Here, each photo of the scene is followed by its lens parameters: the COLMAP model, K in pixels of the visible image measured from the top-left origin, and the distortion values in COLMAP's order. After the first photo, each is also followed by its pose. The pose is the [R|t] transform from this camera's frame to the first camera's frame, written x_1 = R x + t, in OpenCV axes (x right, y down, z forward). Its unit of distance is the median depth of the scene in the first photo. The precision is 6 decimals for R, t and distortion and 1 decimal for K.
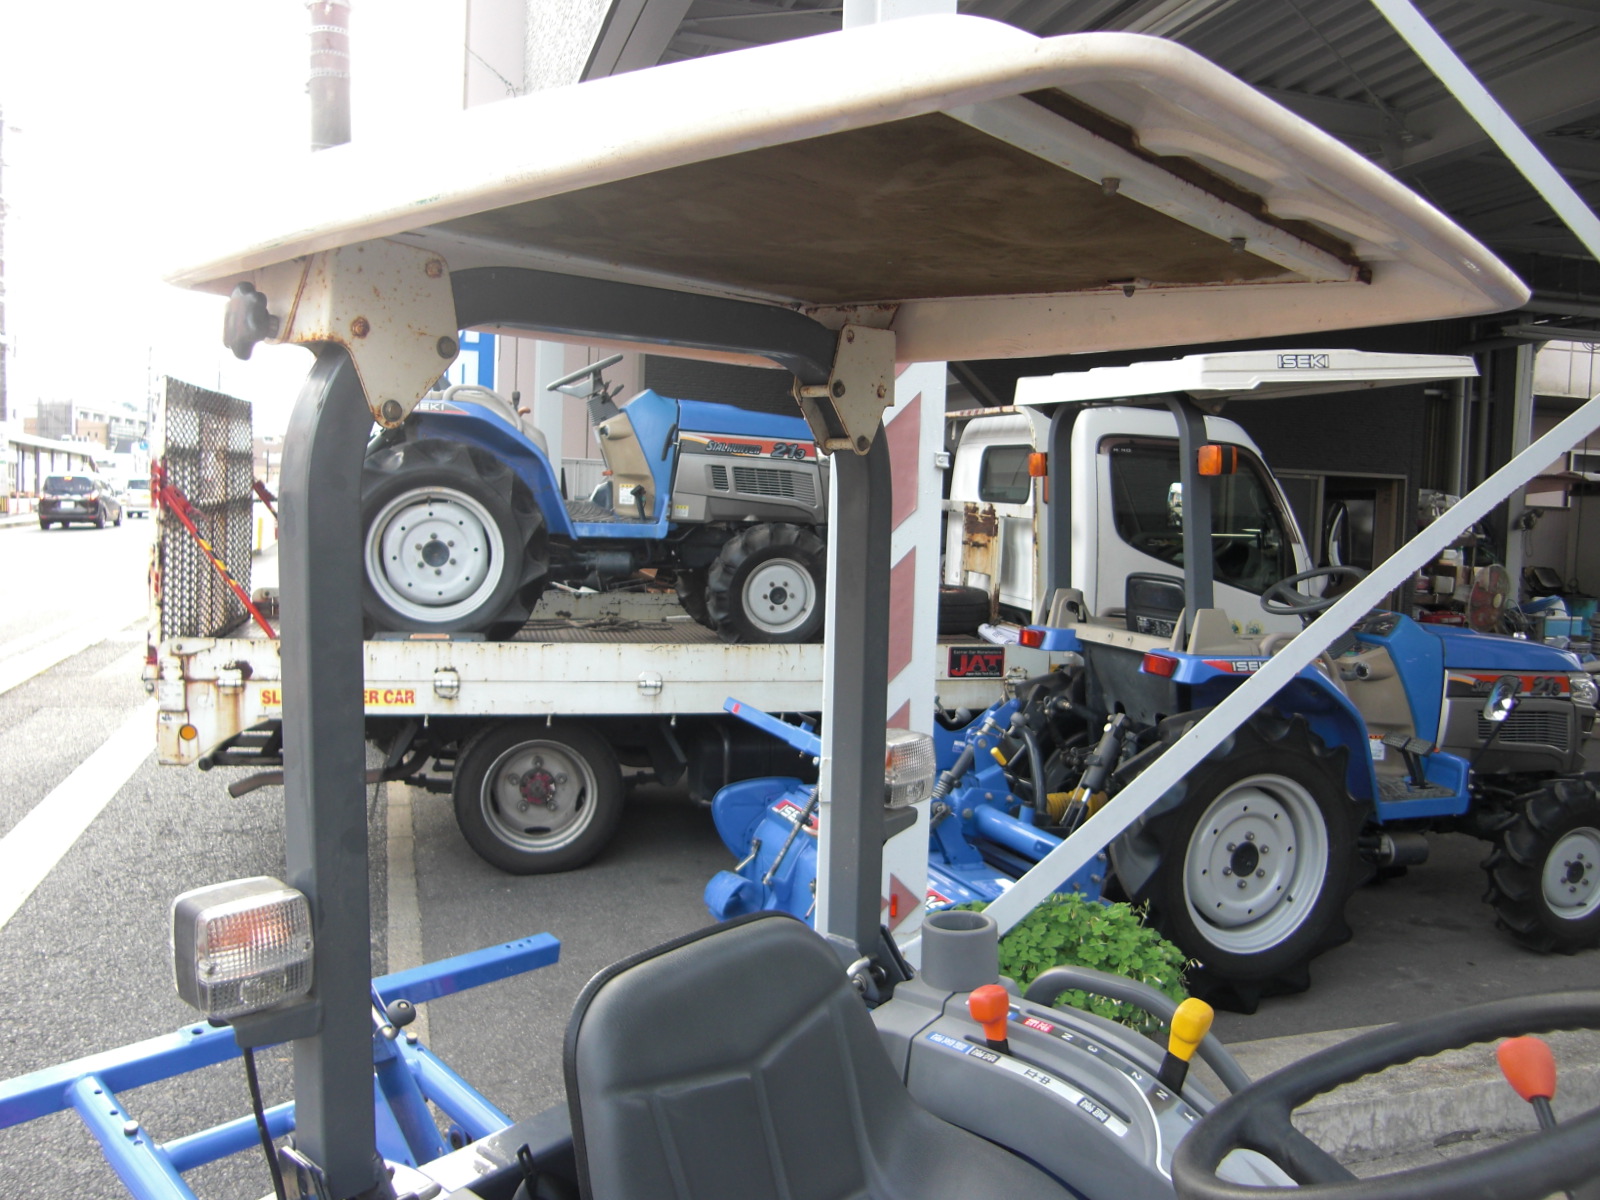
lens RADIAL K [[1313.5, 0, 788.7], [0, 1313.5, 597.2], [0, 0, 1]] dist [-0.107846, 0.126474]
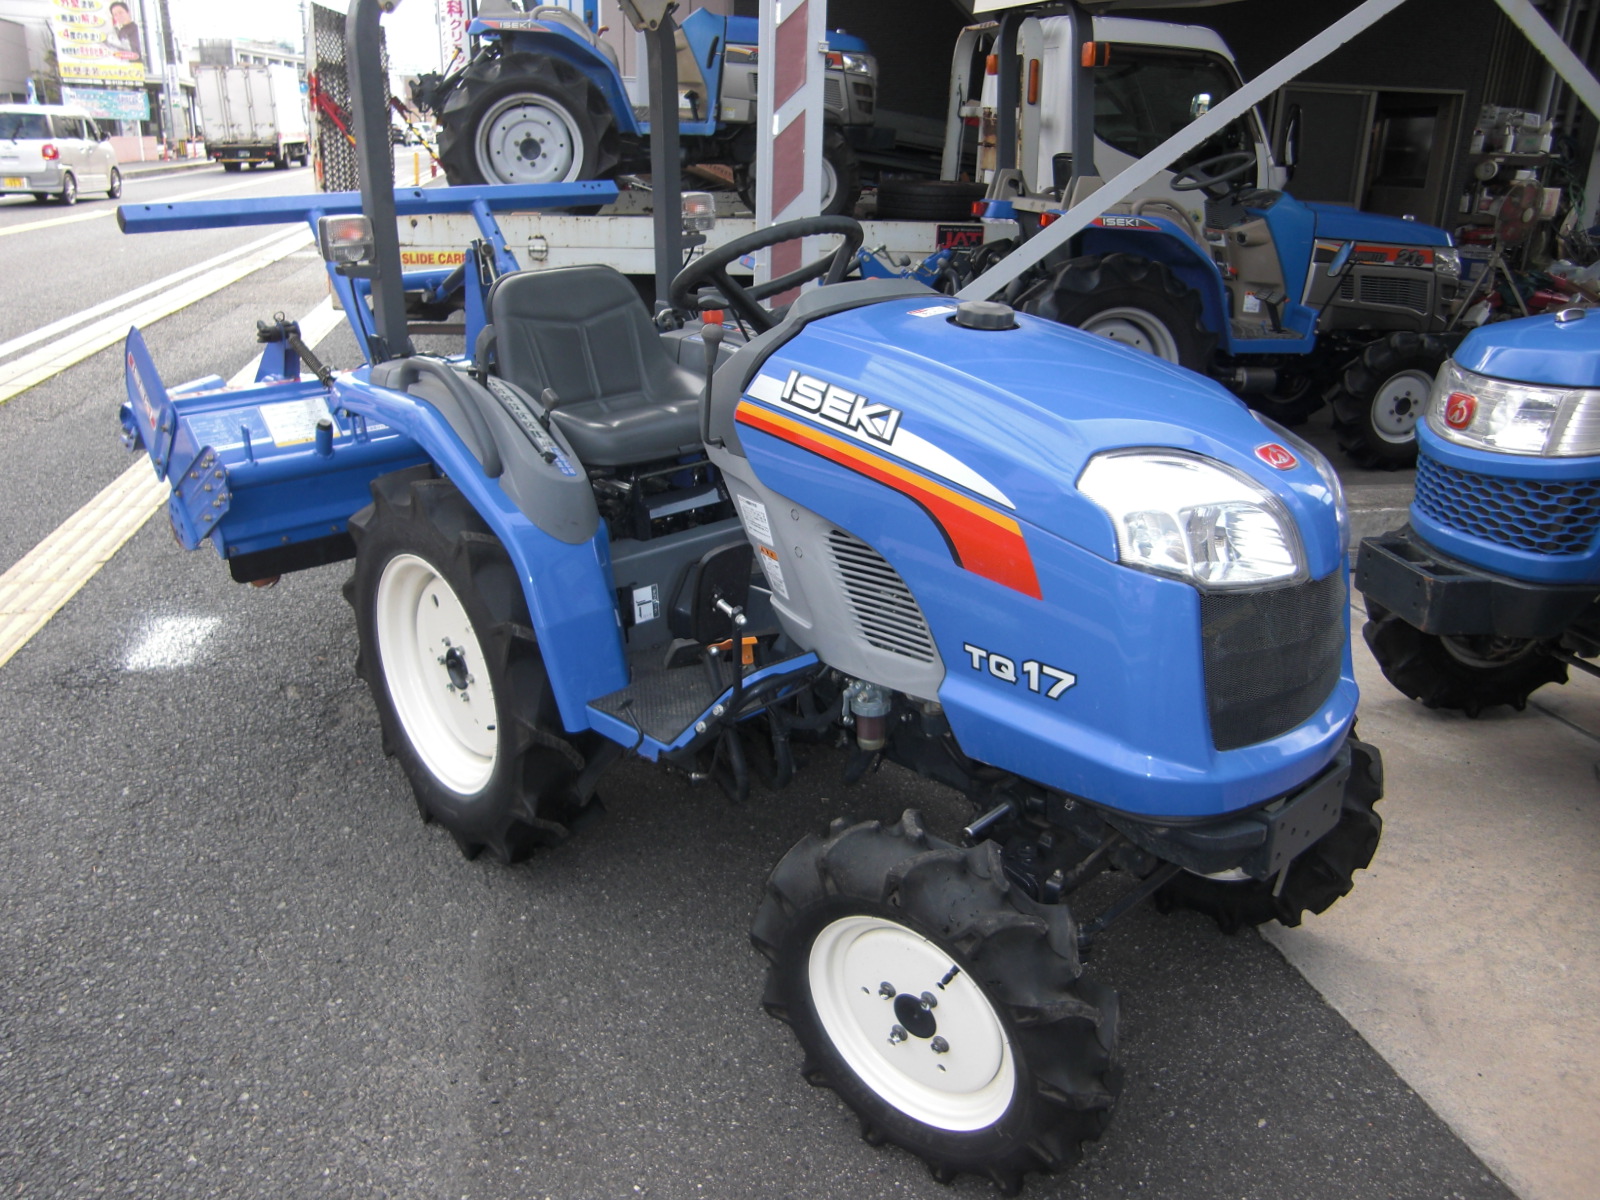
lens RADIAL K [[1320.6, 0, 792.5], [0, 1320.6, 636.0], [0, 0, 1]] dist [-0.113681, 0.112460]
pose [[0.992026, 0.038744, -0.119930, 0.152589], [-0.003034, 0.958642, 0.284599, 0.060965], [0.125996, -0.281966, 0.951115, -0.302866]]
